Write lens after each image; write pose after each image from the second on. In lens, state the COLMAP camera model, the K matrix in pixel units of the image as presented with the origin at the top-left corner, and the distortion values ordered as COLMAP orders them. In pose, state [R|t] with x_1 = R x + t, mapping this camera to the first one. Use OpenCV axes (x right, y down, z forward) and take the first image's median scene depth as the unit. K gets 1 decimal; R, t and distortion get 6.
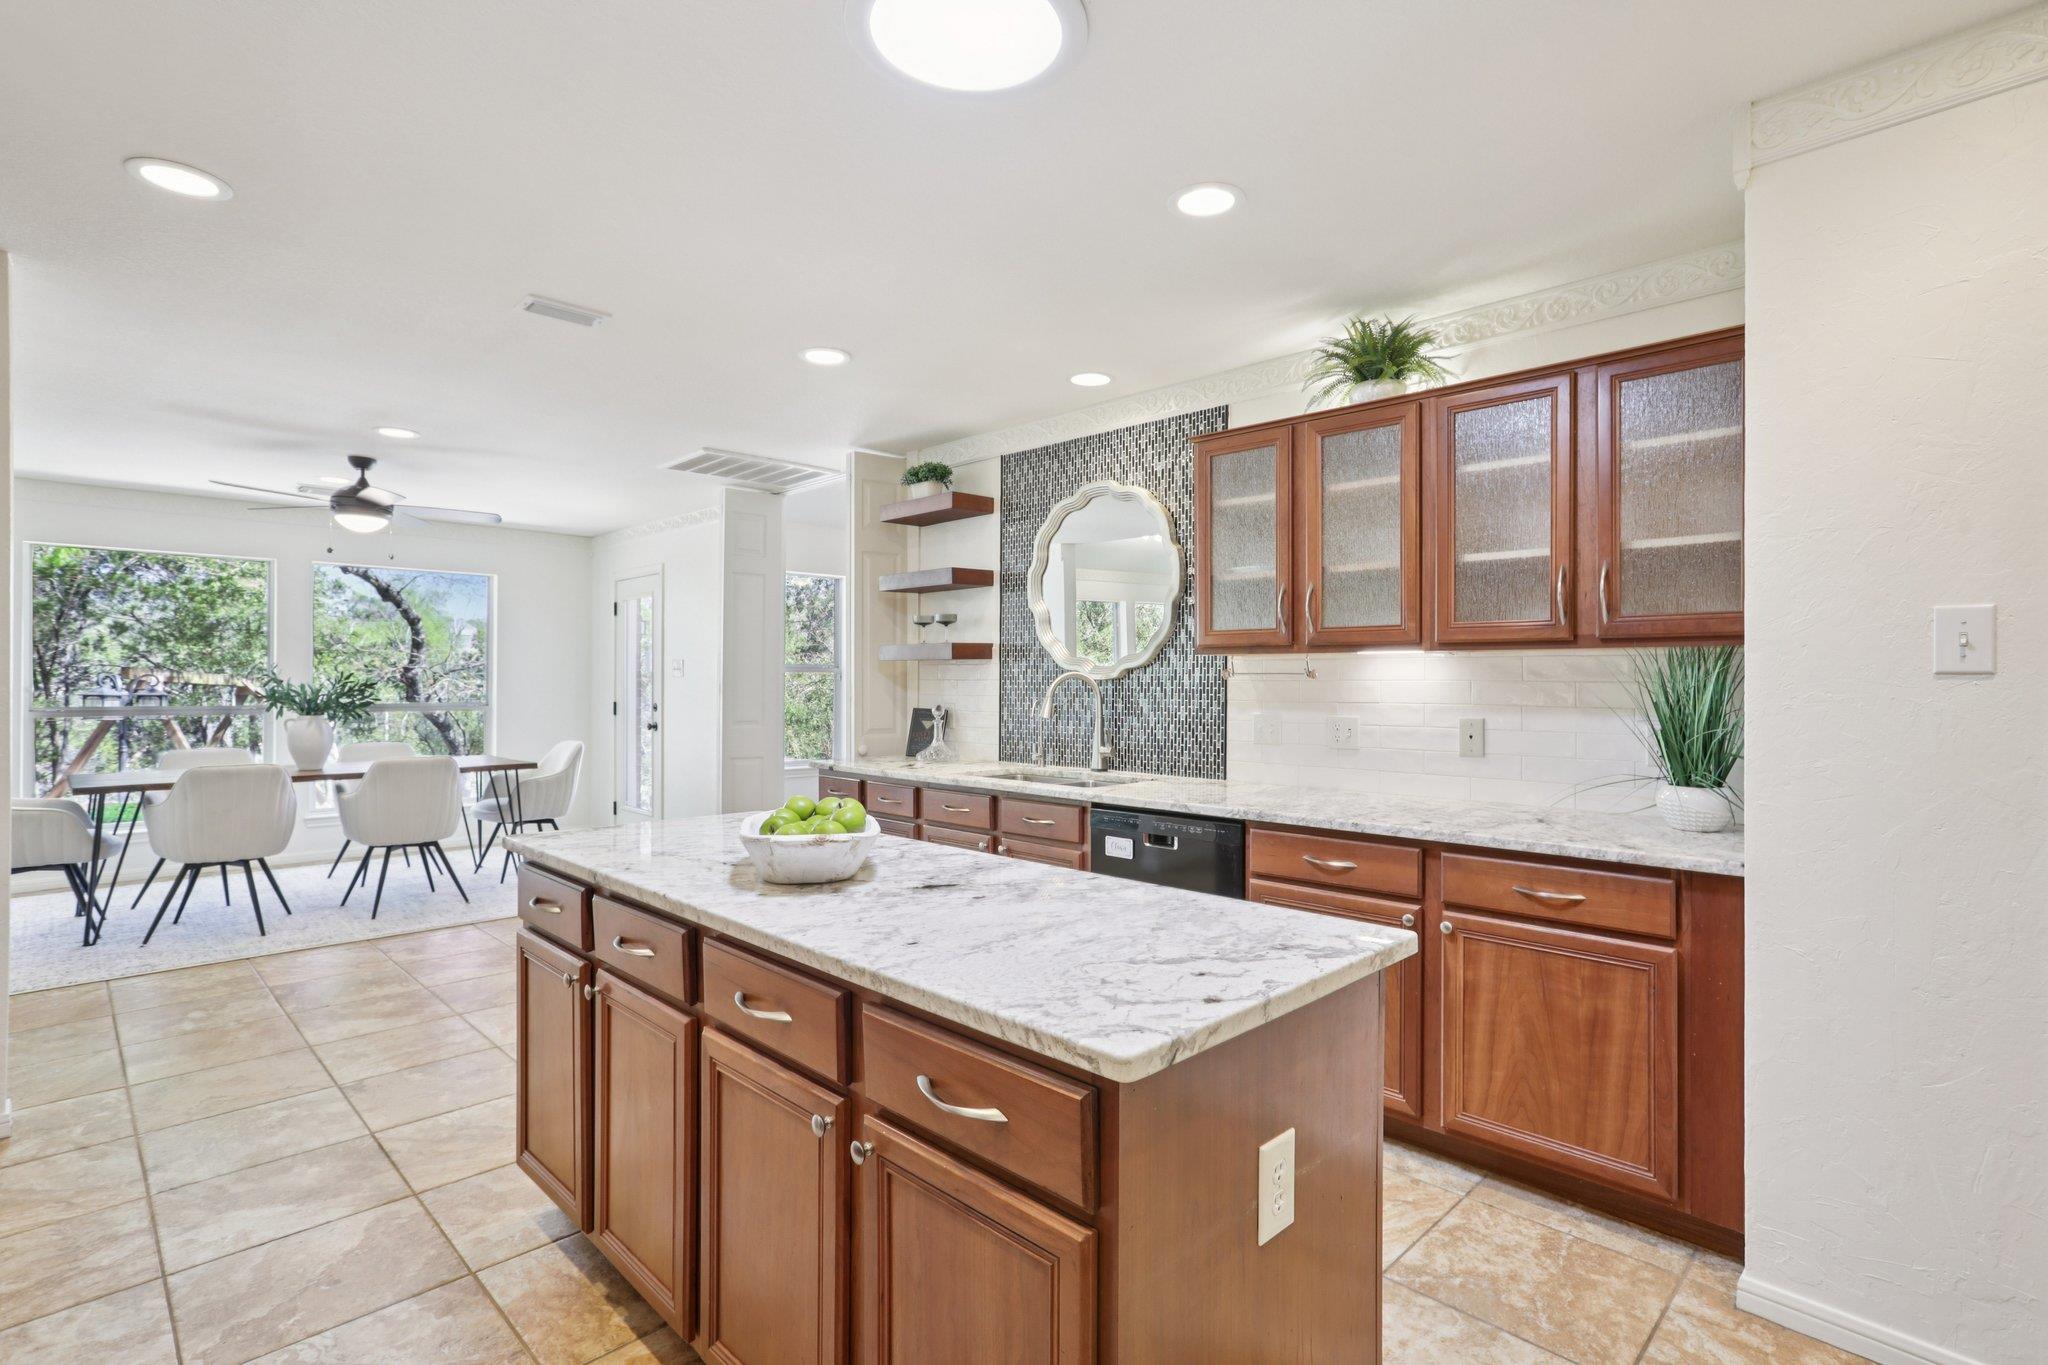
lens RADIAL K [[989.2, 0, 1037.1], [0, 989.2, 682.9], [0, 0, 1]] dist [-0.003615, 0.000149]
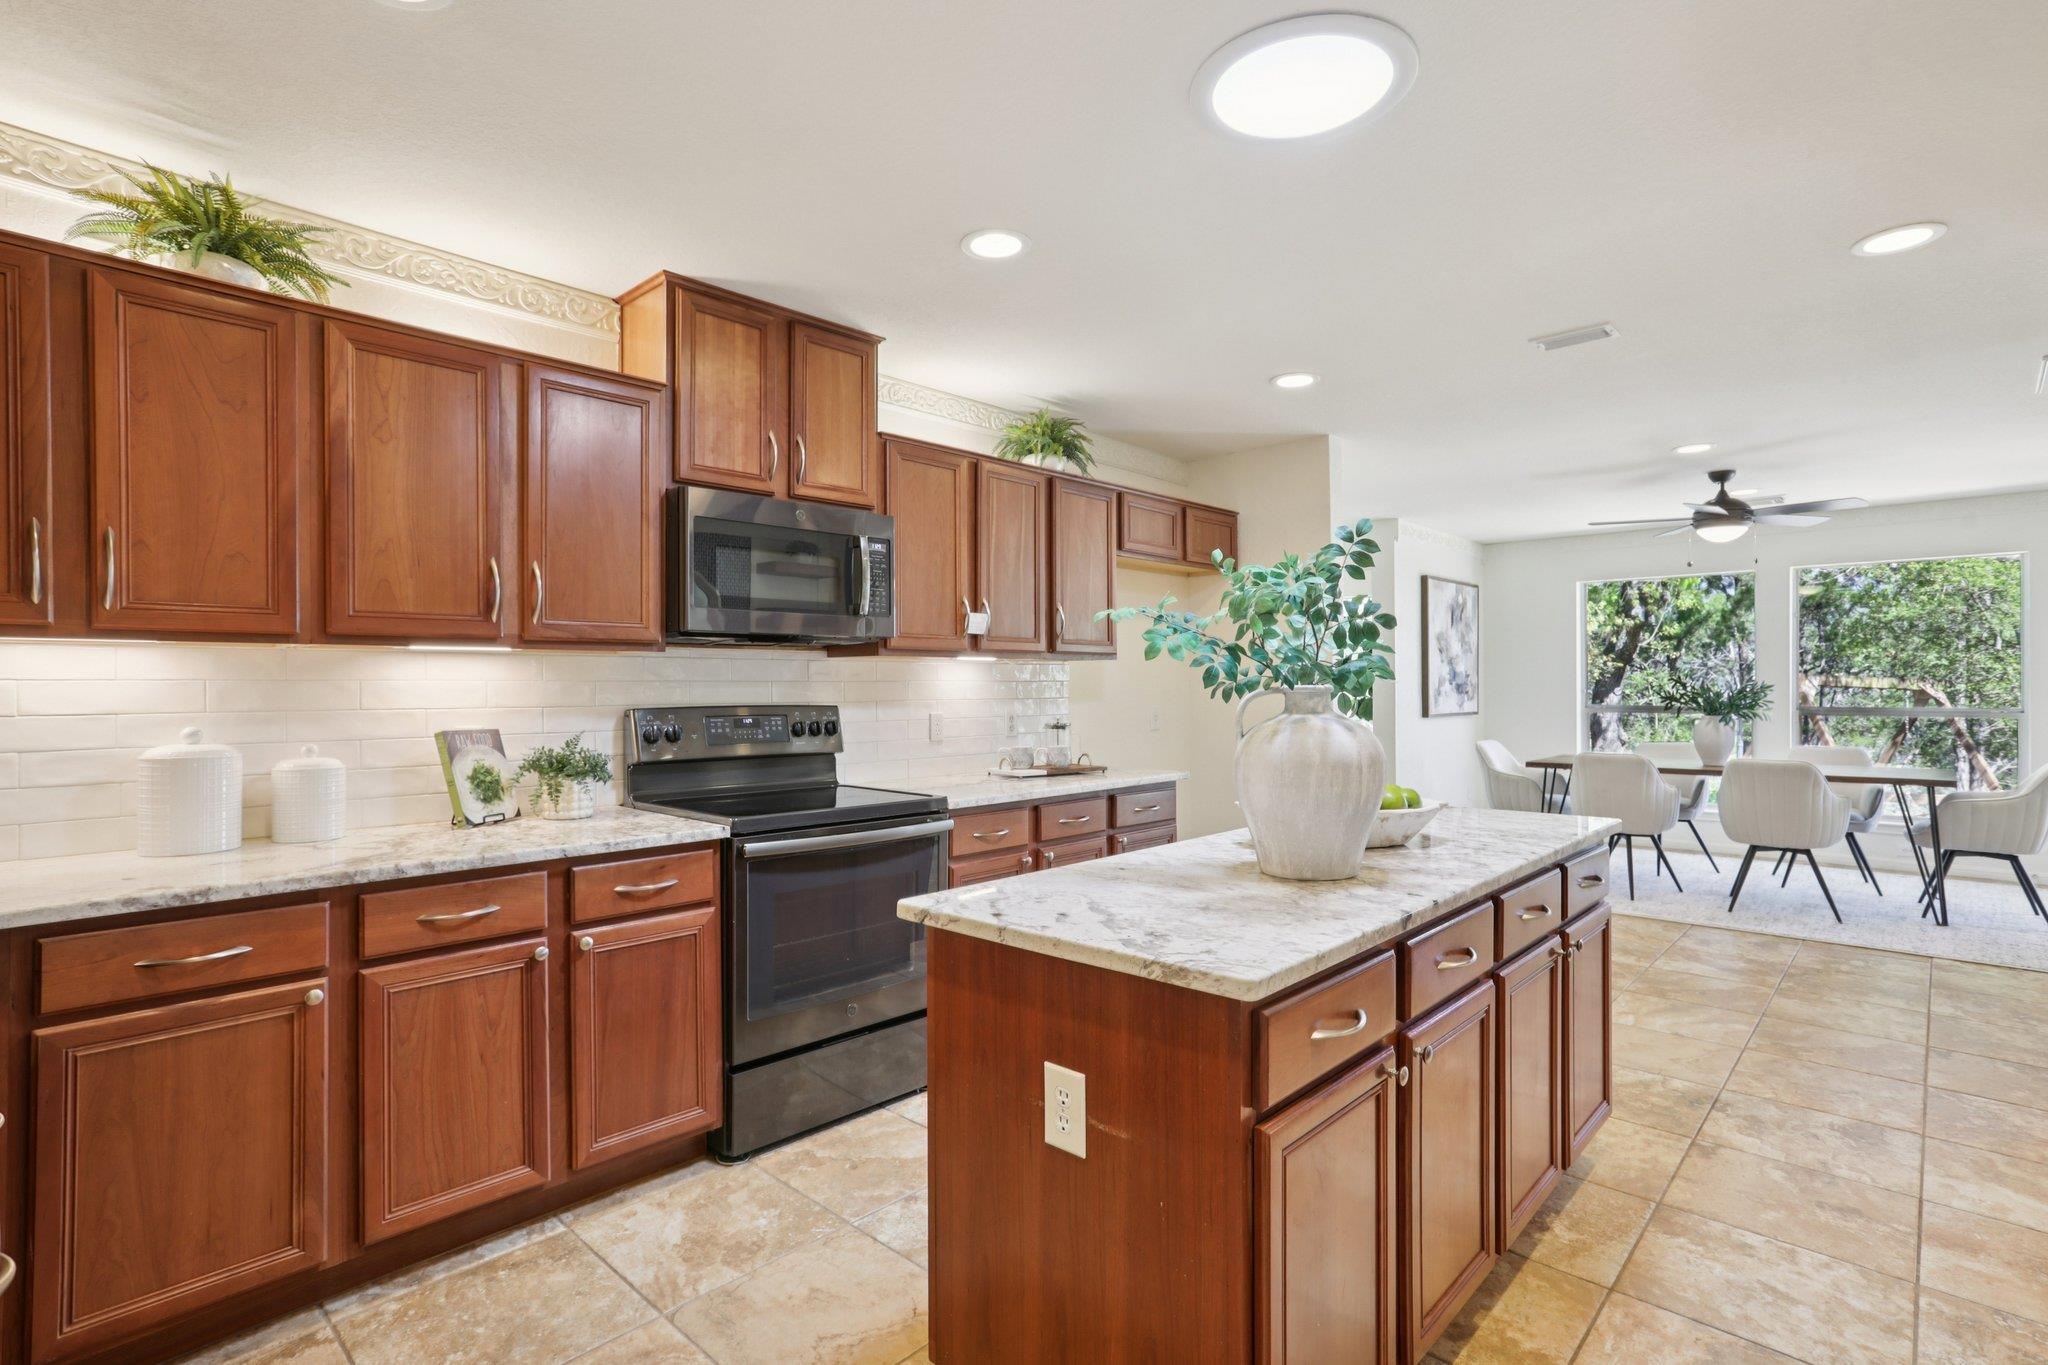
lens RADIAL K [[989.2, 0, 1037.0], [0, 989.2, 683.1], [0, 0, 1]] dist [-0.003615, 0.000149]
pose [[0.045401, -0.003406, -0.998963, 0.773936], [0.001118, 0.999994, -0.003359, 0.003708], [0.998968, -0.000964, 0.045404, 0.500156]]
